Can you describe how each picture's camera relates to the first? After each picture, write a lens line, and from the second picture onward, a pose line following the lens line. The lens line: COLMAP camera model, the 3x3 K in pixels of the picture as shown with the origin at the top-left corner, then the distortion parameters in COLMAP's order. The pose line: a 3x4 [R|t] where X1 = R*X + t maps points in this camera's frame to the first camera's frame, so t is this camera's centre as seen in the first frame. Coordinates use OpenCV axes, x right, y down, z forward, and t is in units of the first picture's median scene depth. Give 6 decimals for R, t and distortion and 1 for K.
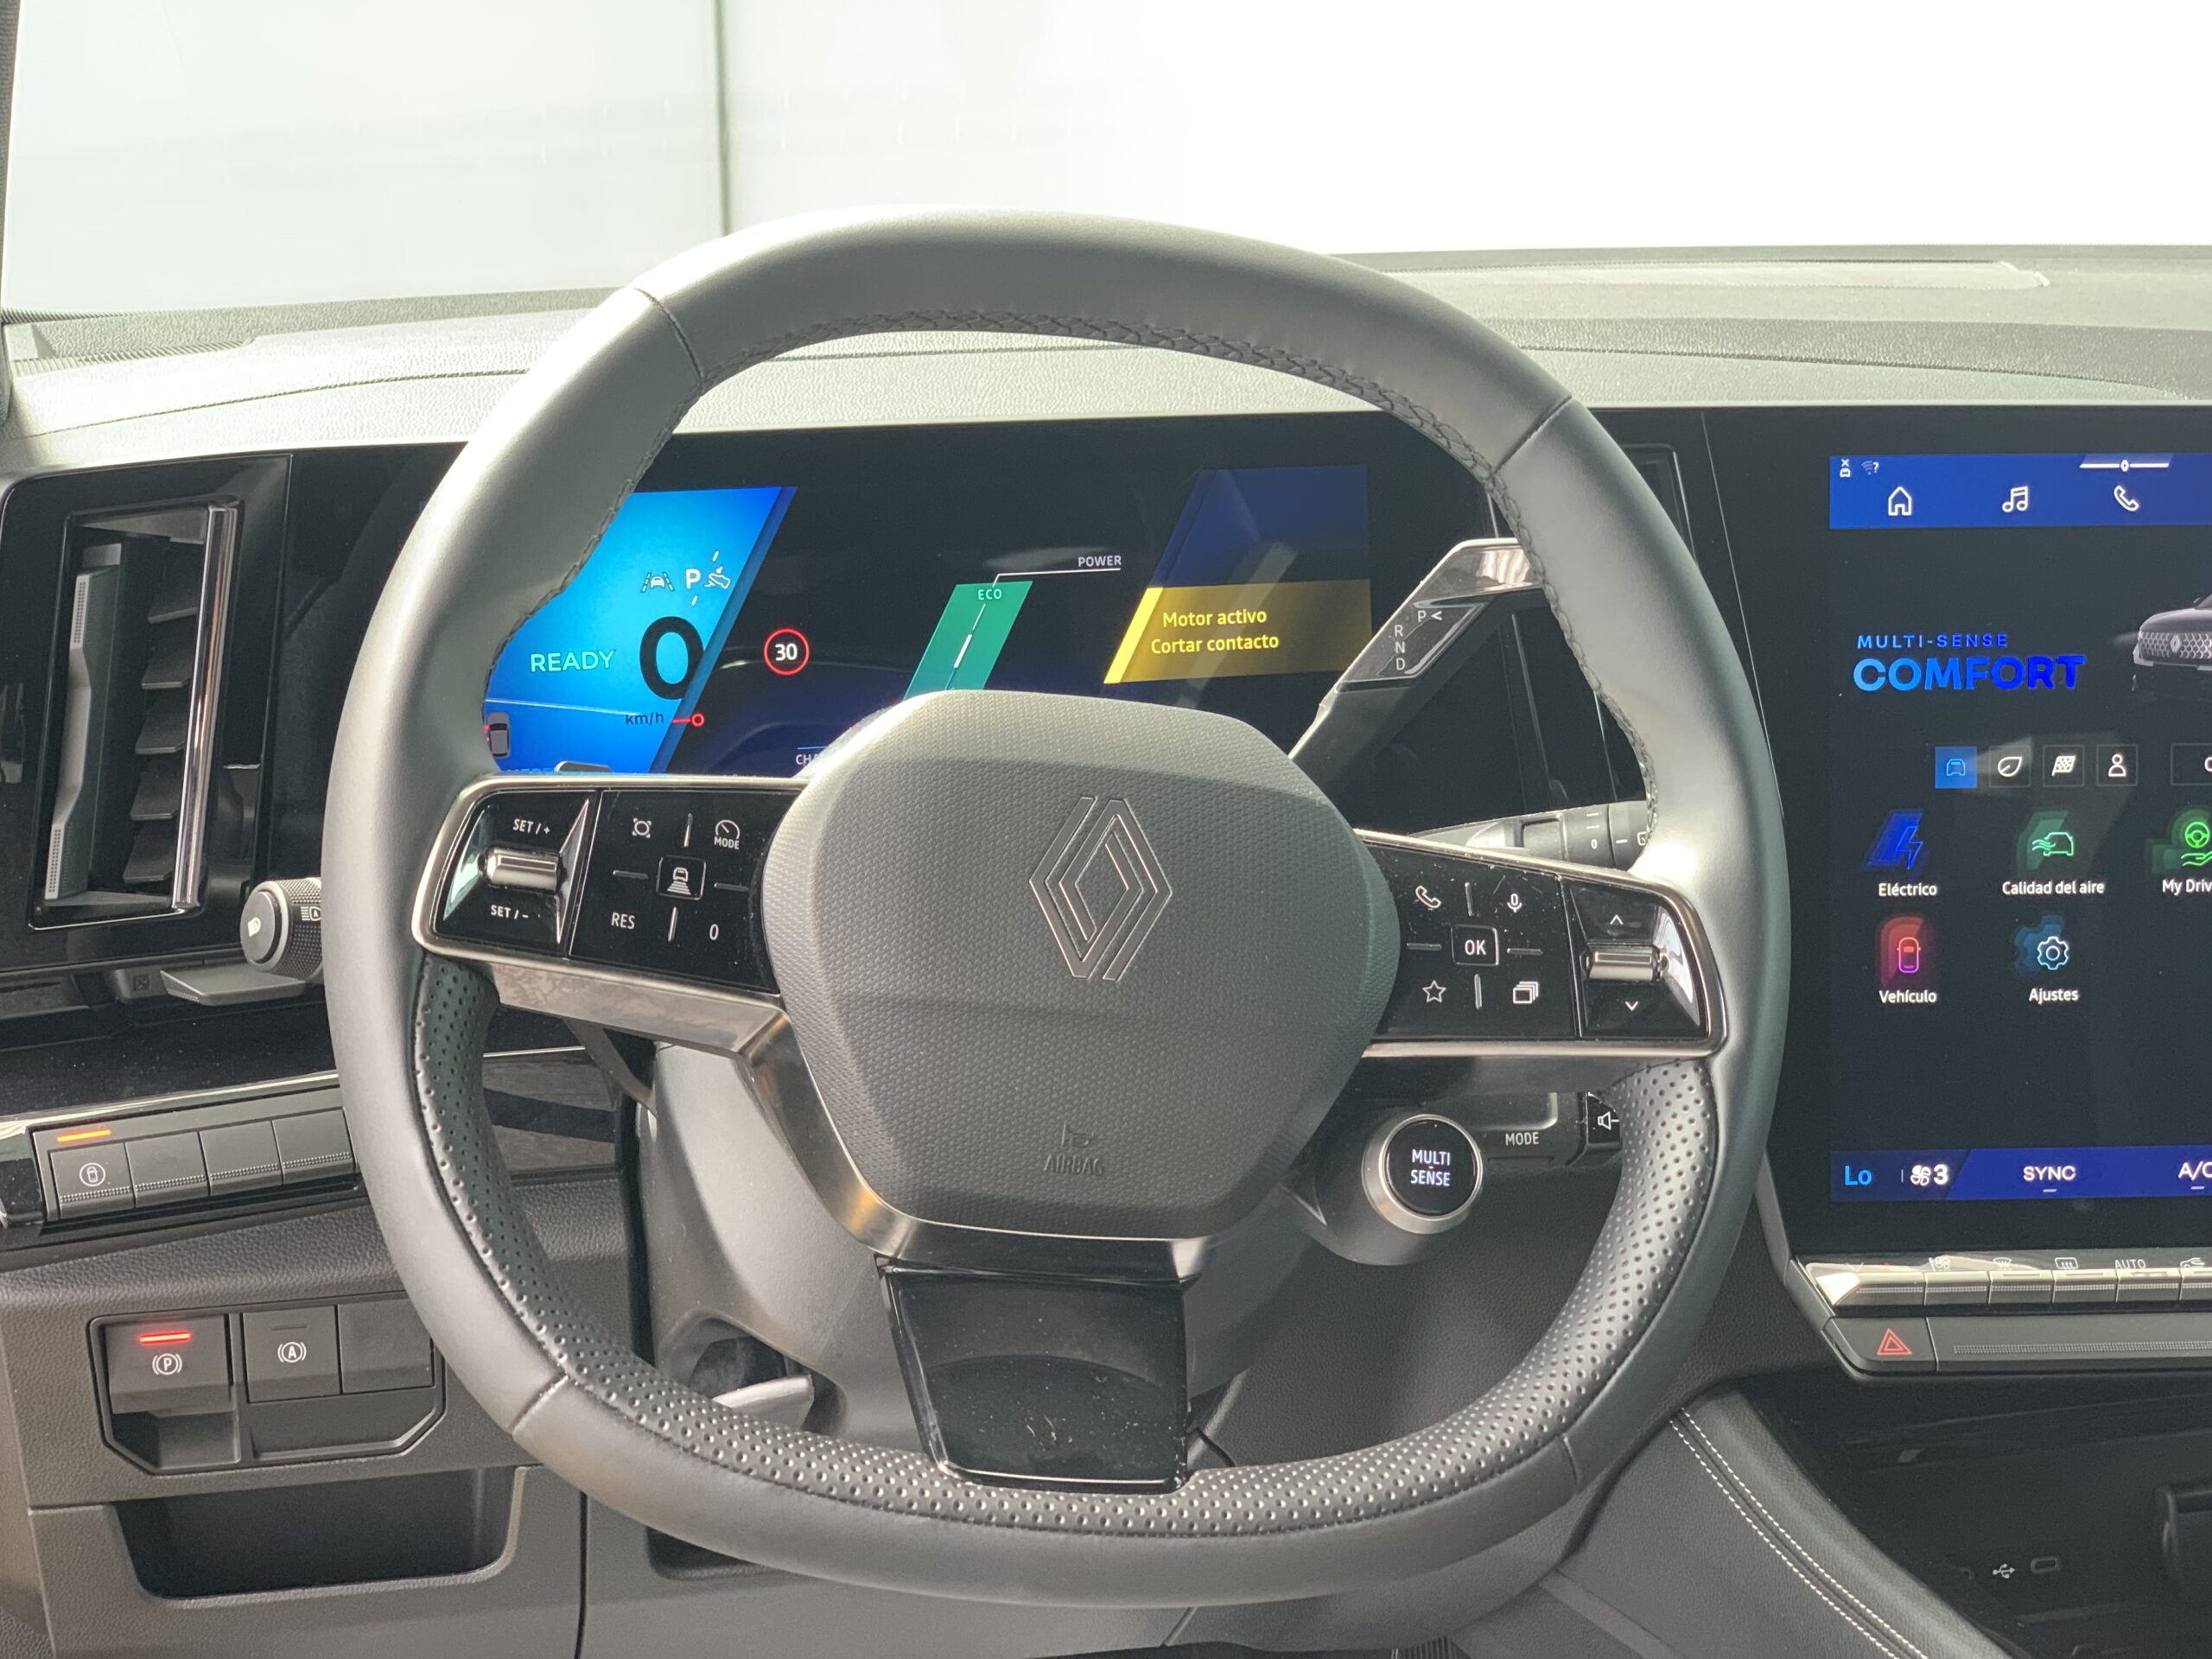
lens RADIAL K [[3381.6, 0, 1104.3], [0, 3381.6, 839.5], [0, 0, 1]] dist [0.056265, 0.000000]
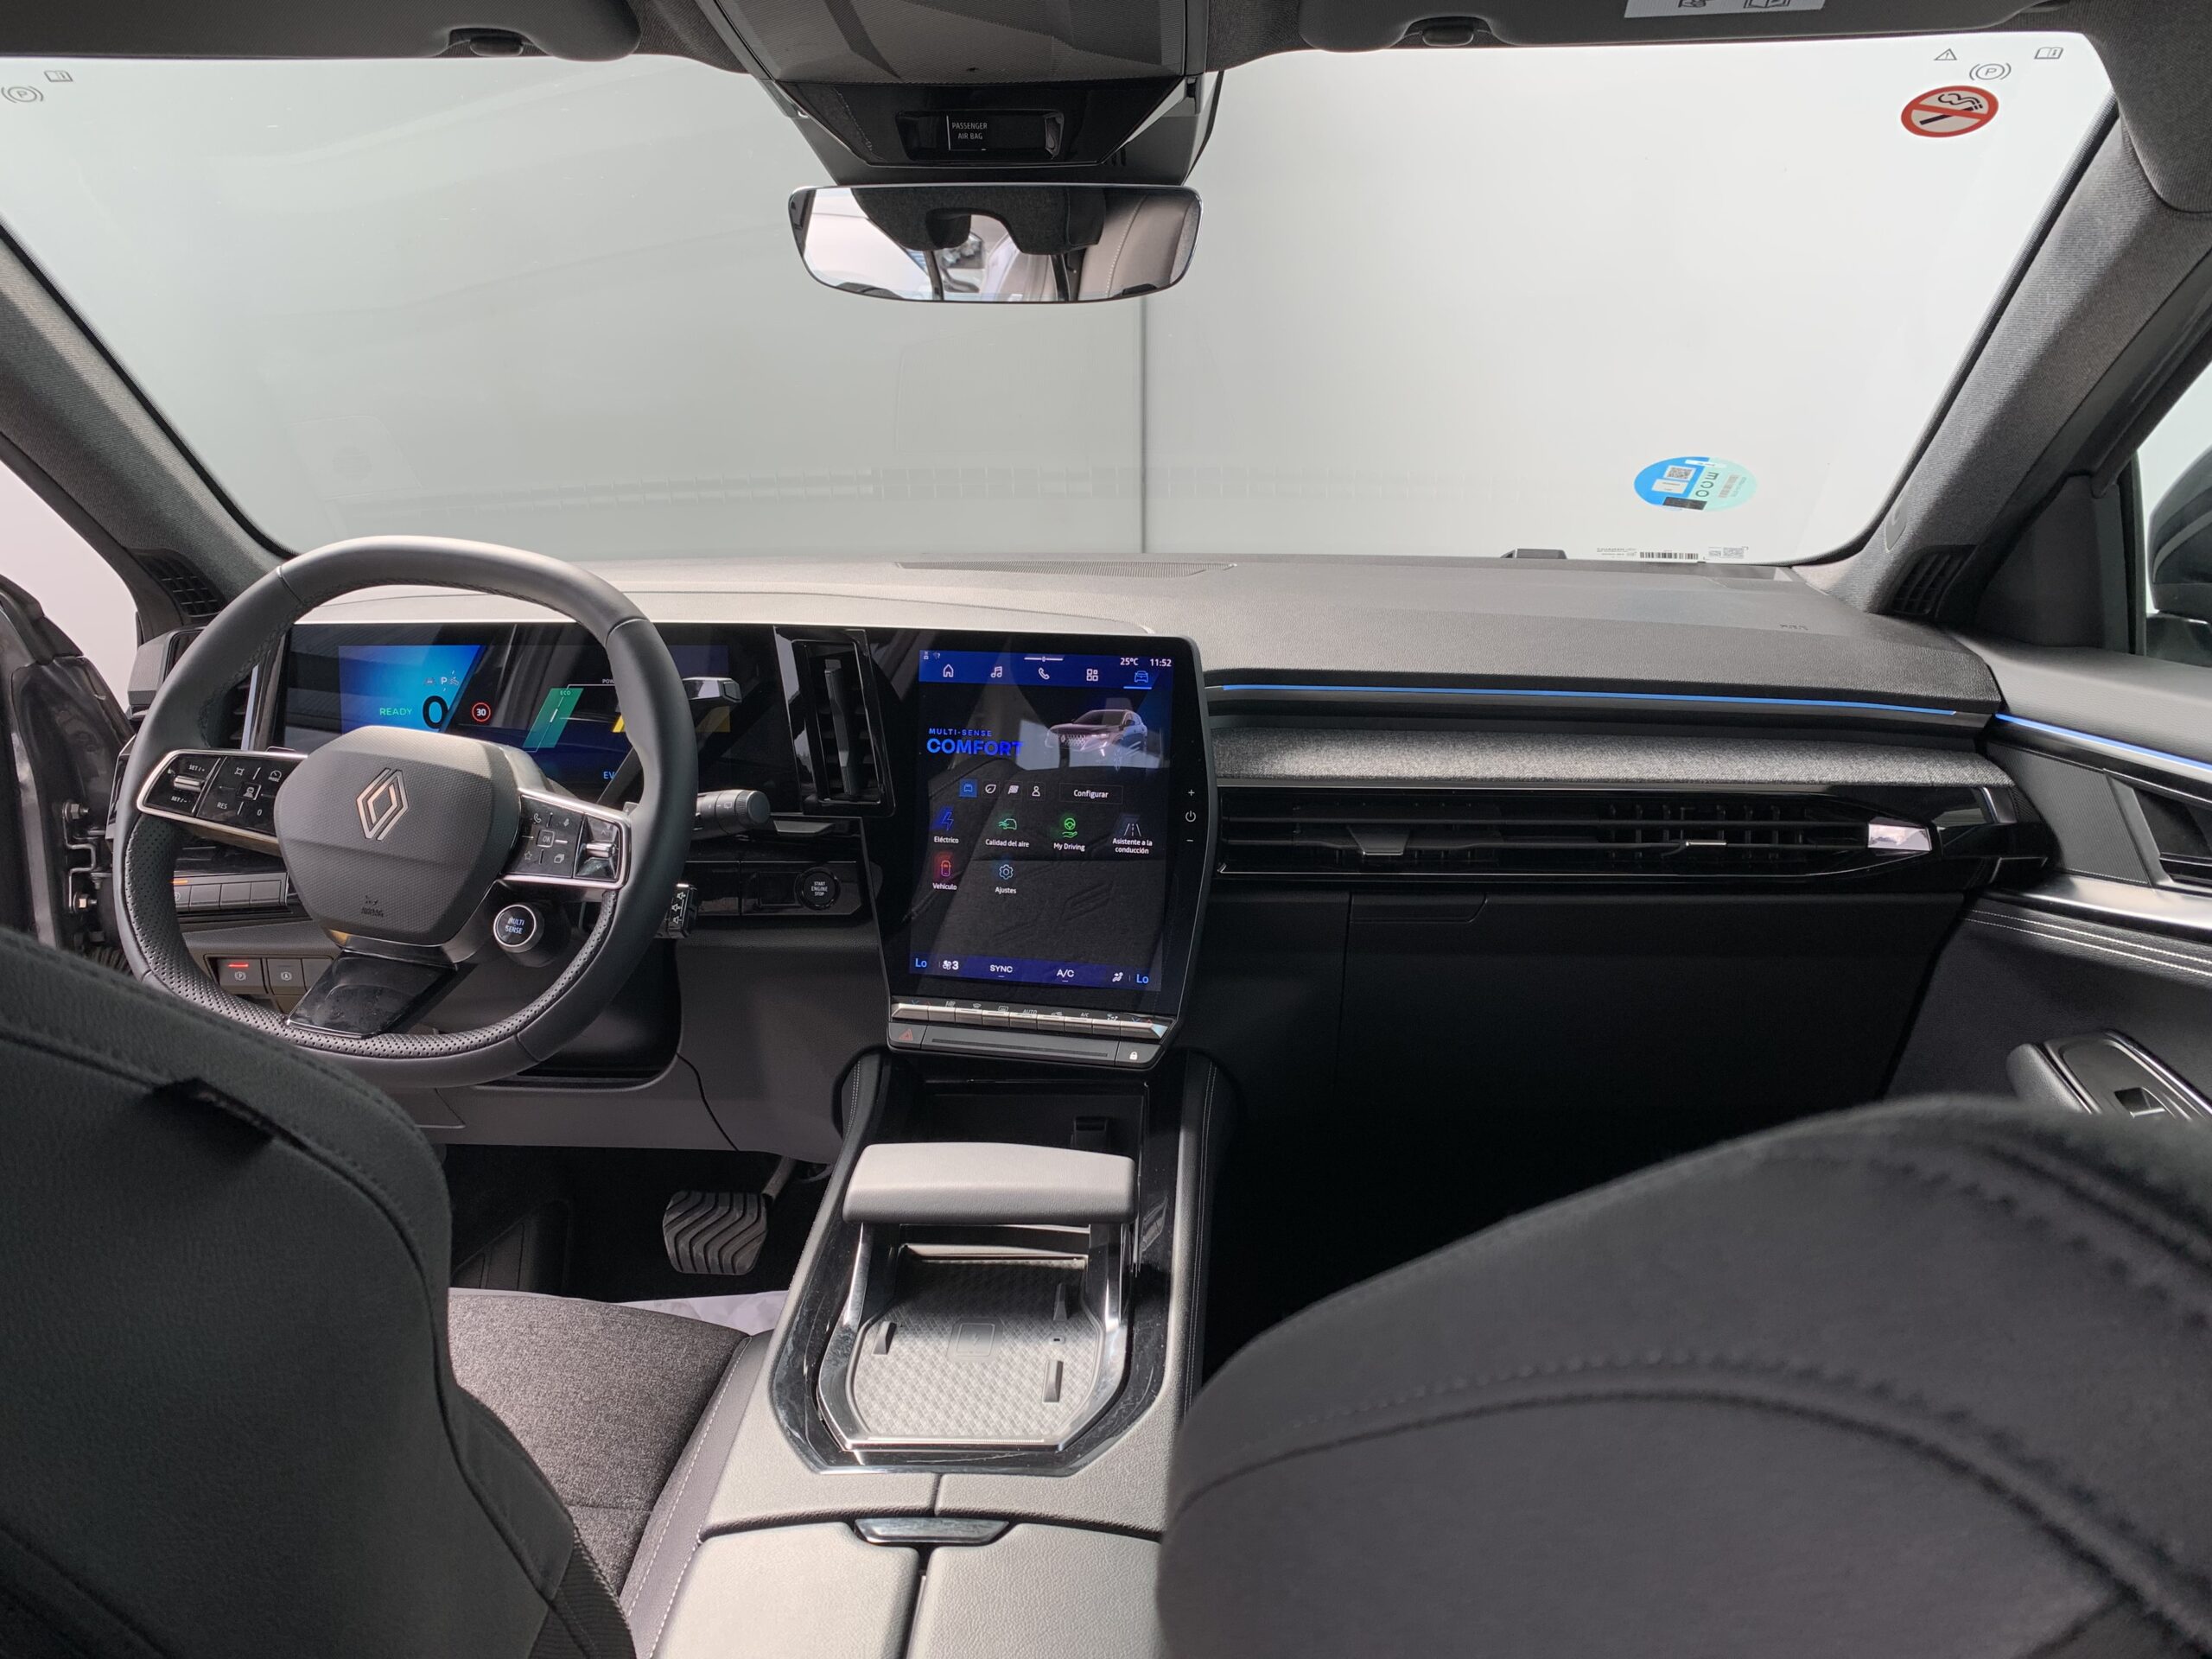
lens RADIAL K [[1659.4, 0, 1105.1], [0, 1659.4, 820.0], [0, 0, 1]] dist [0.012999, -0.000324]
pose [[0.965873, 0.062398, -0.251387, 0.657324], [-0.063502, 0.997975, 0.003727, -0.010319], [0.251110, 0.012363, 0.967880, -0.061344]]
